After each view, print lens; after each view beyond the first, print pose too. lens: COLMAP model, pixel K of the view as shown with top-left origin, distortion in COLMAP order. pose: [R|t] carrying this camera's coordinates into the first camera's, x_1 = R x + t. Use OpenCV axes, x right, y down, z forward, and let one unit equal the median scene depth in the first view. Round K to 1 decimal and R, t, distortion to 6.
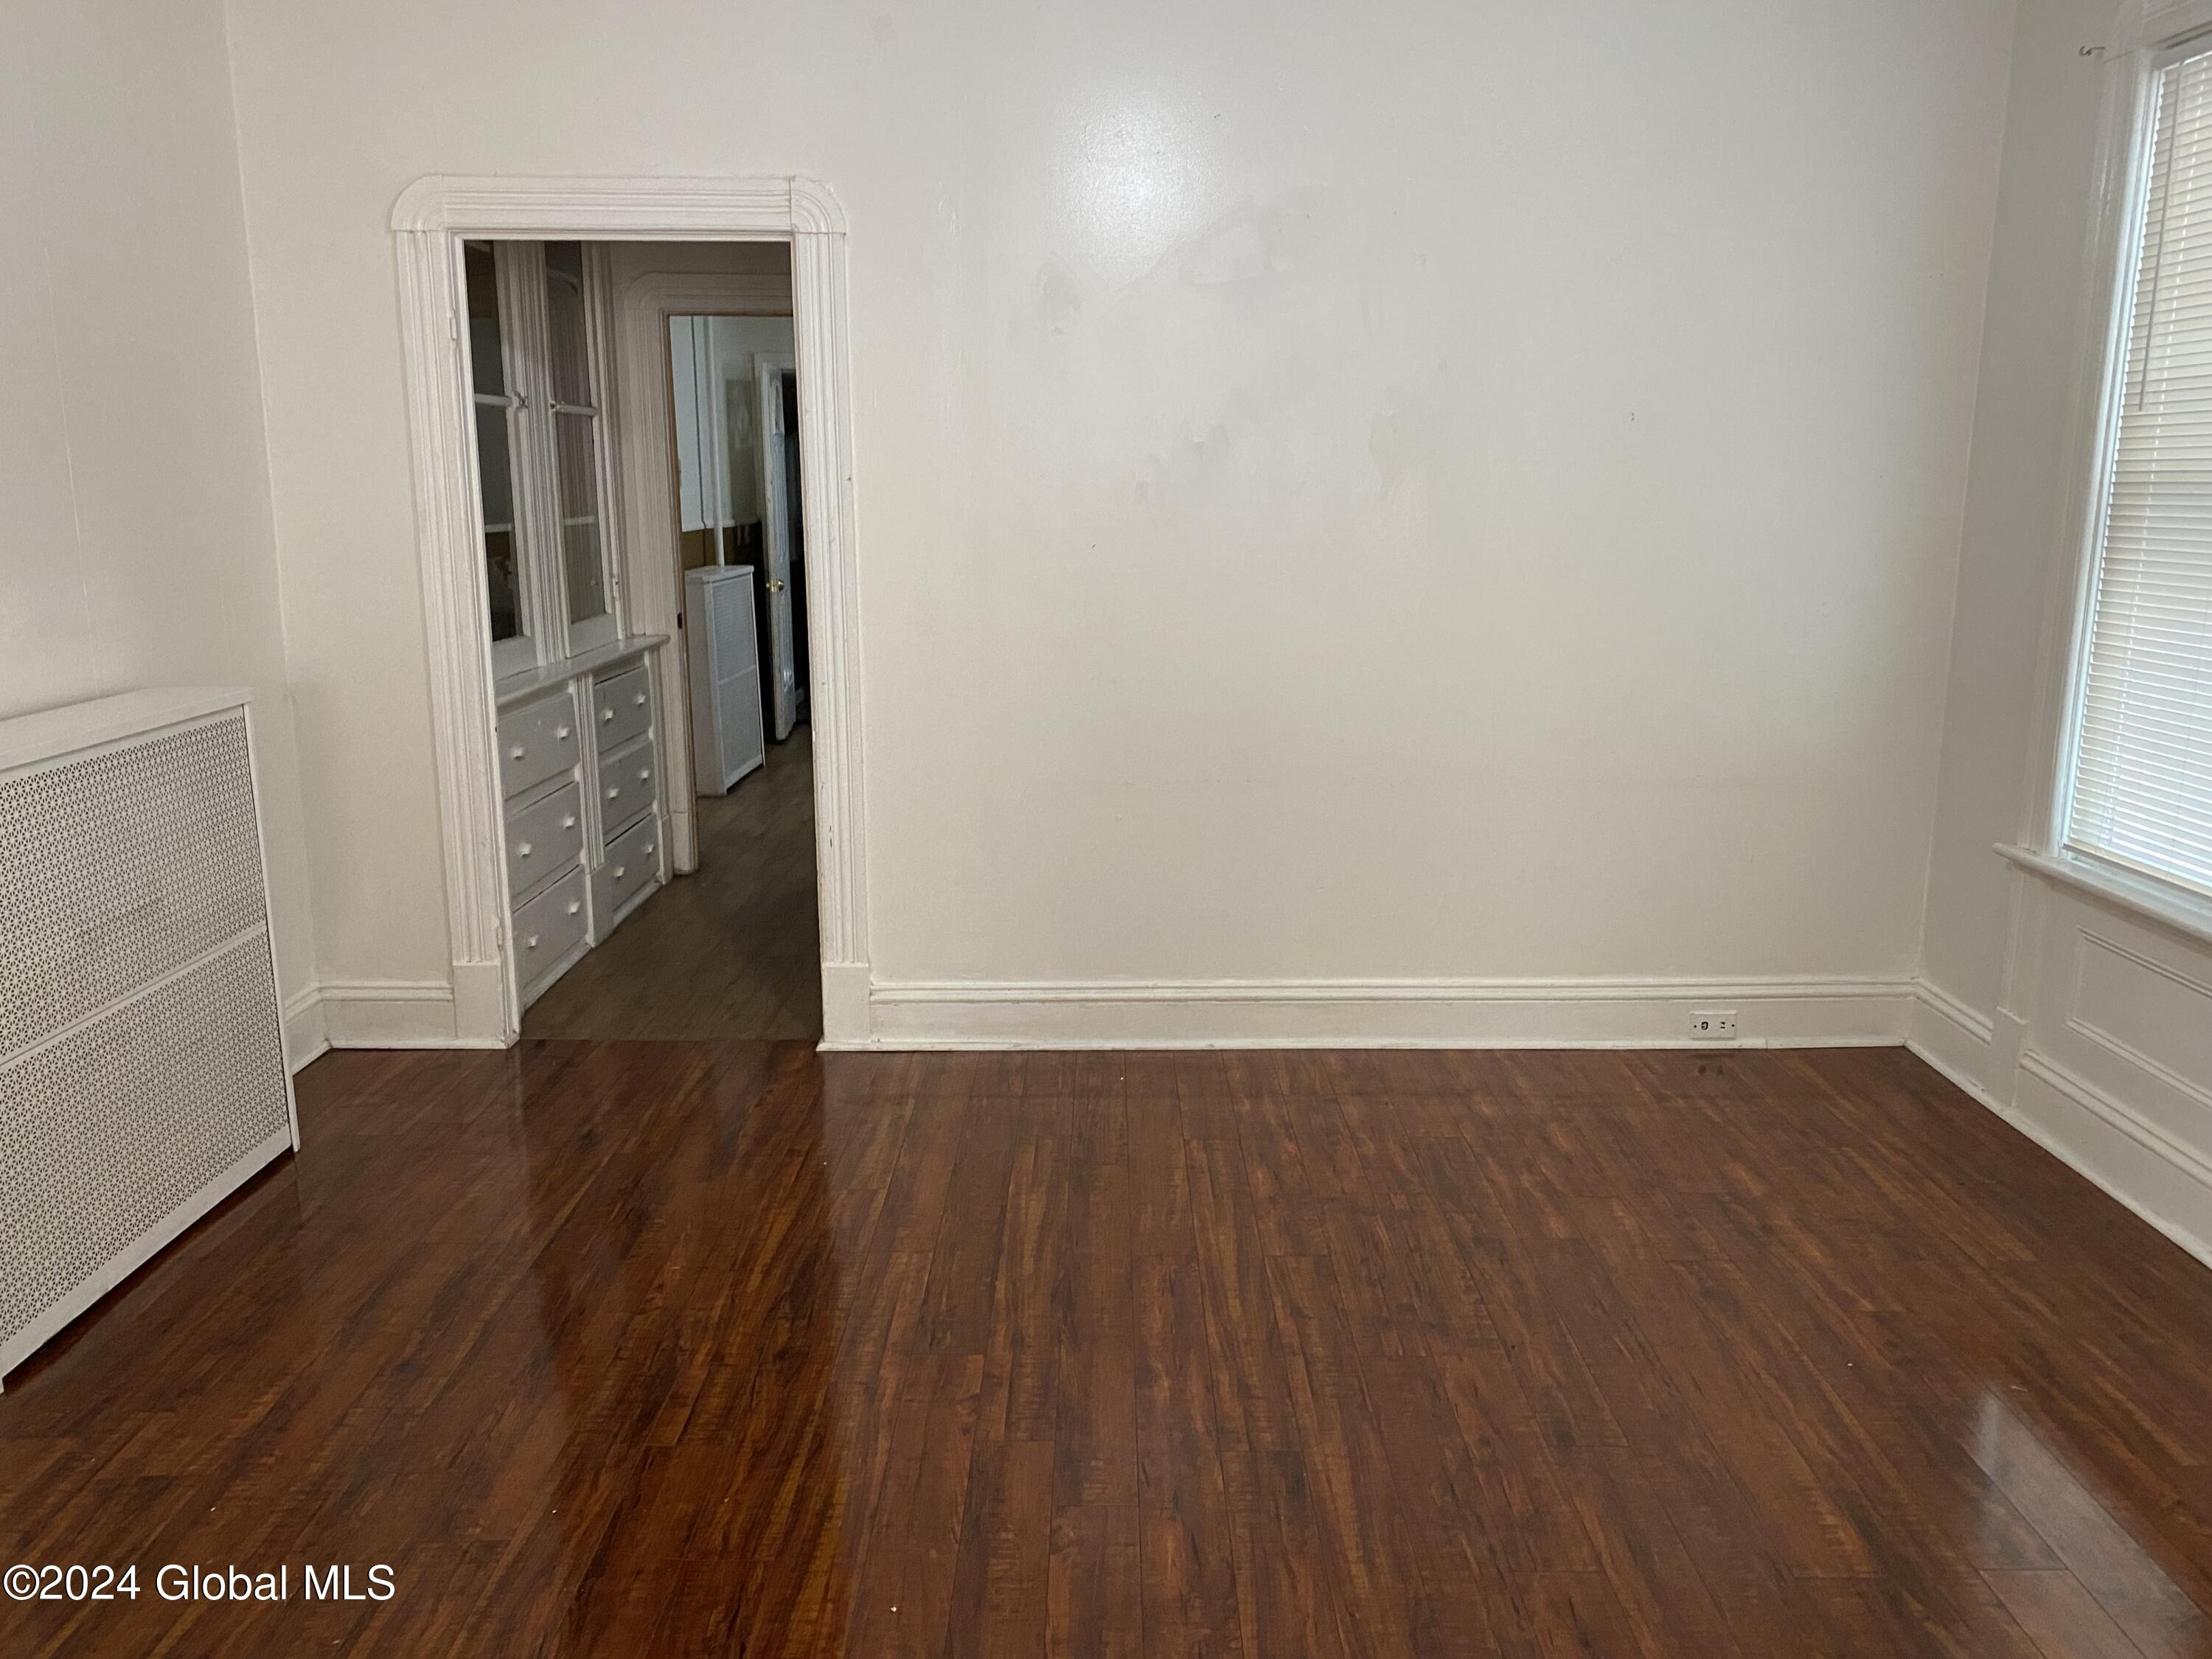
lens RADIAL K [[1684.6, 0, 1086.2], [0, 1684.6, 836.0], [0, 0, 1]] dist [0.035992, -0.035926]
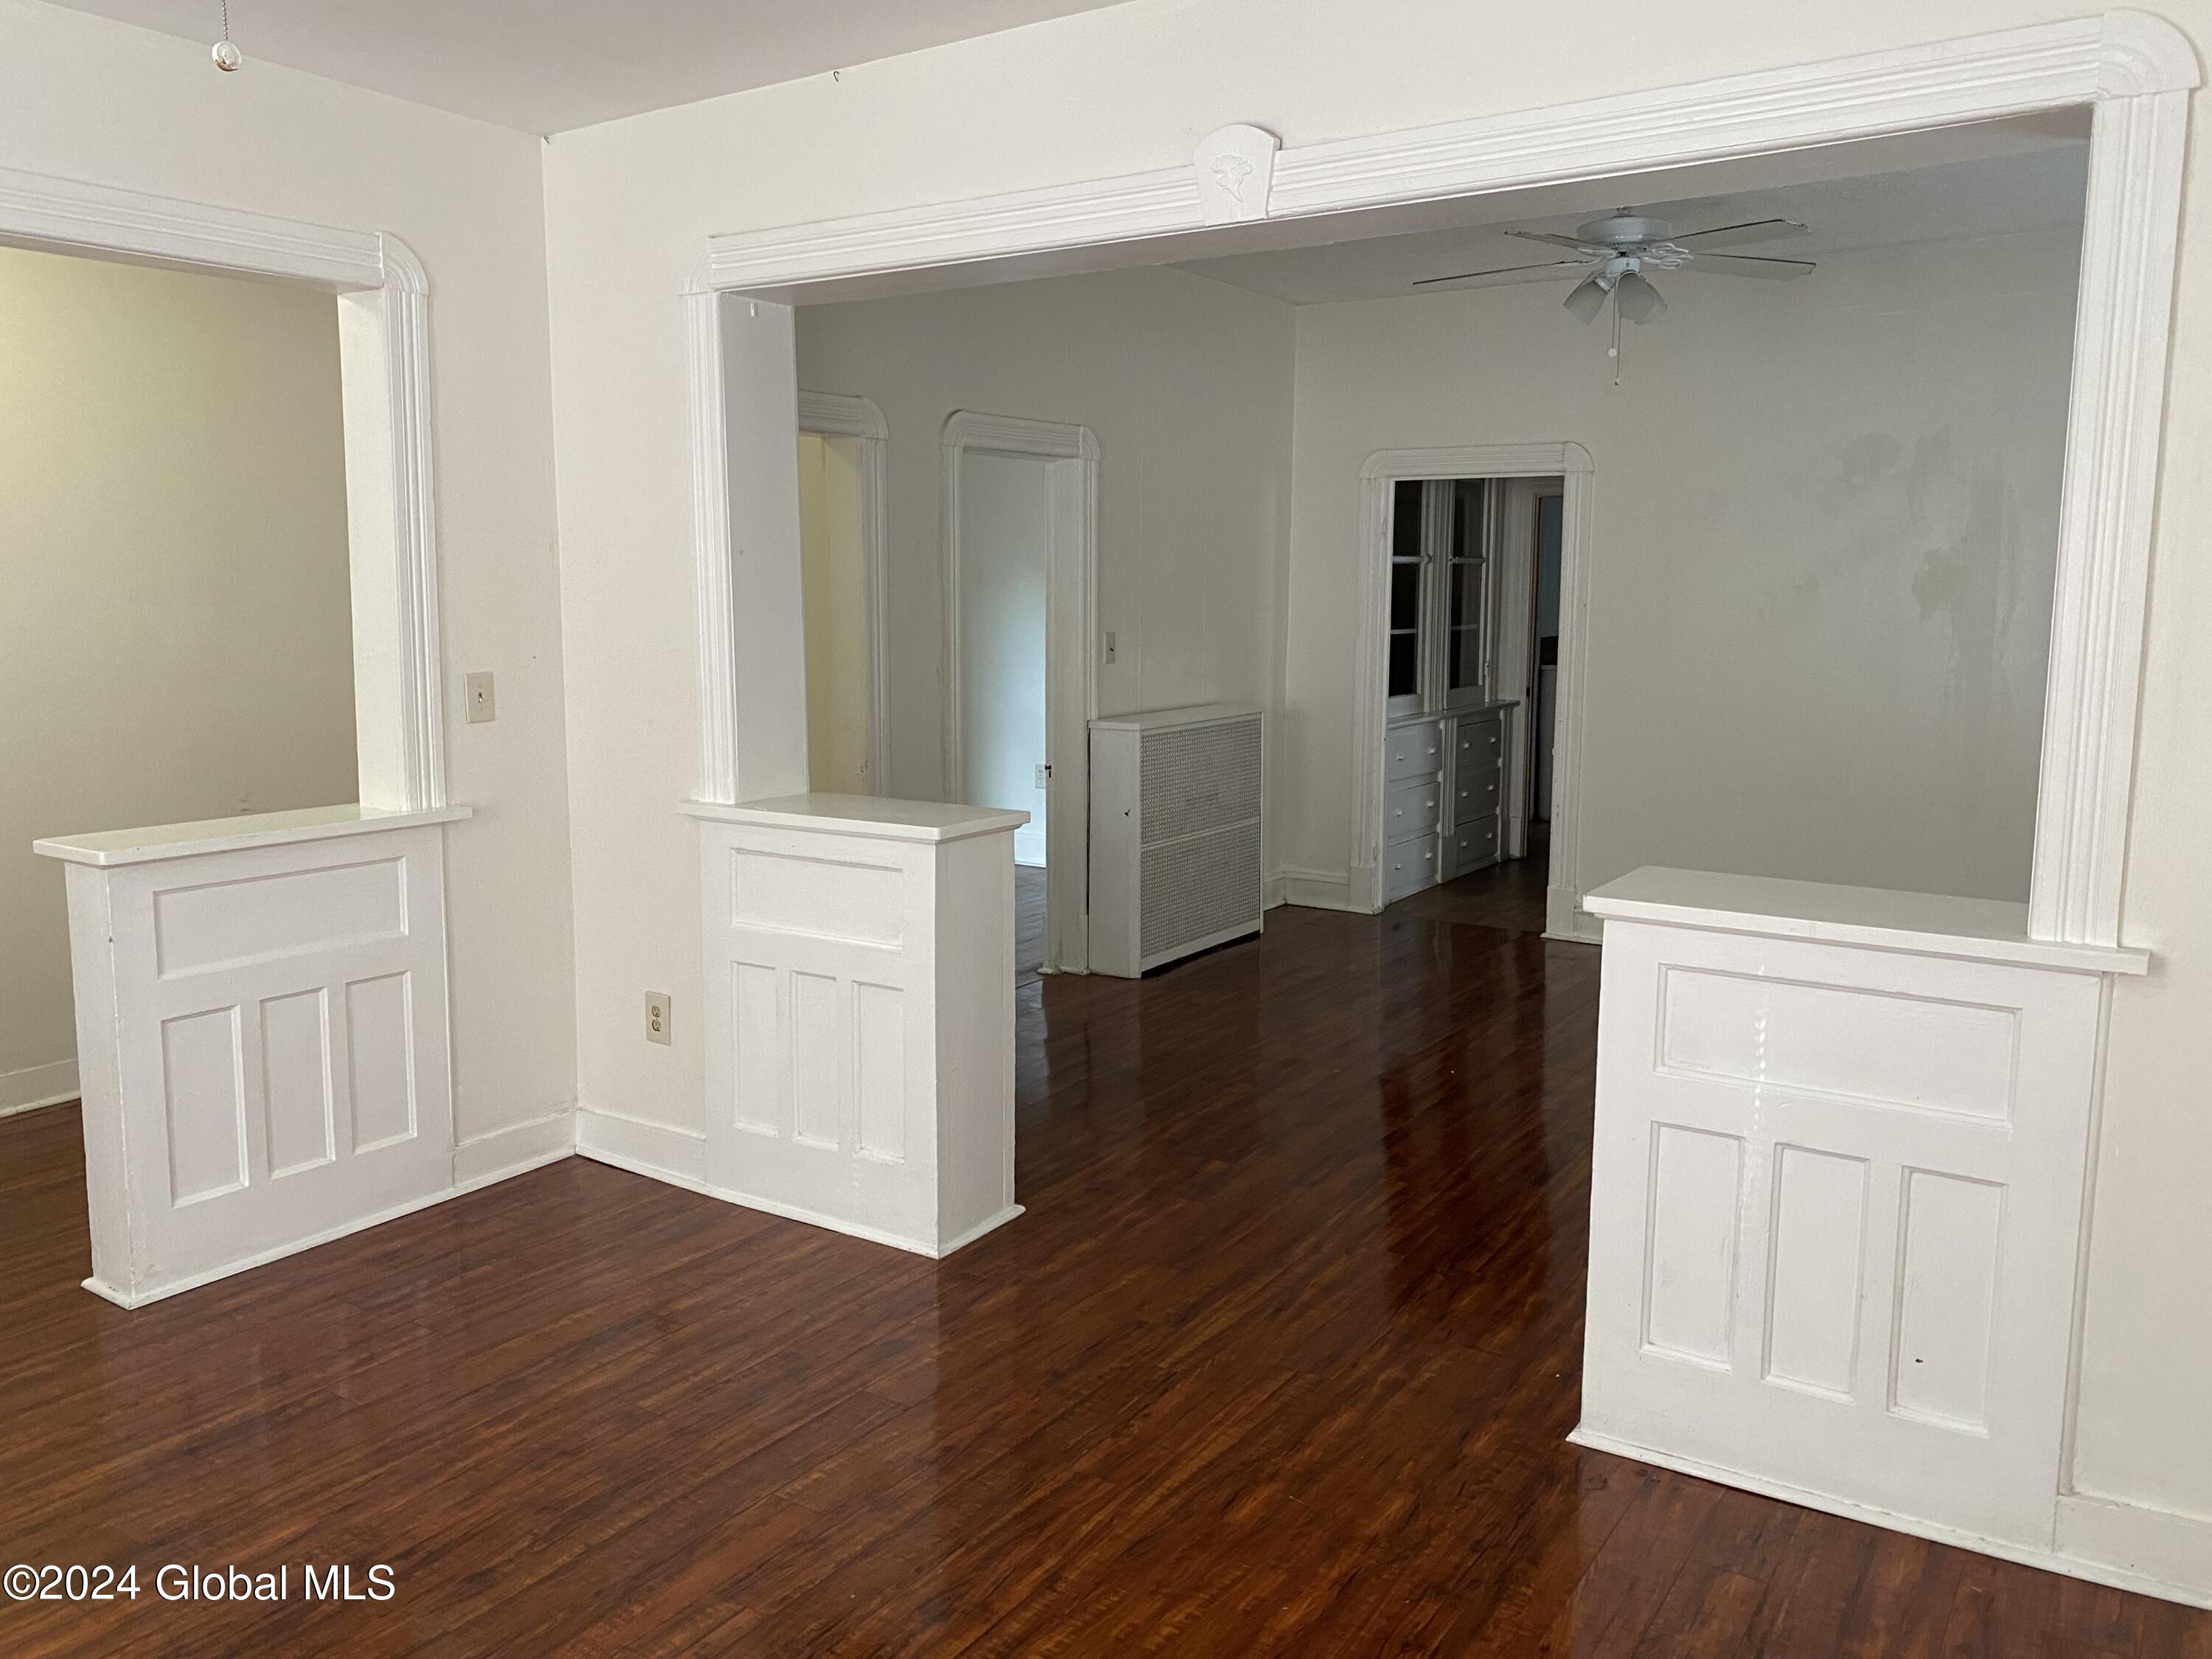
lens RADIAL K [[1684.6, 0, 1102.1], [0, 1684.6, 817.5], [0, 0, 1]] dist [0.035992, -0.035926]
pose [[0.838993, 0.078958, -0.538384, 0.320038], [-0.116655, 0.992511, -0.036231, 0.102910], [0.531491, 0.093202, 0.841921, -0.577751]]
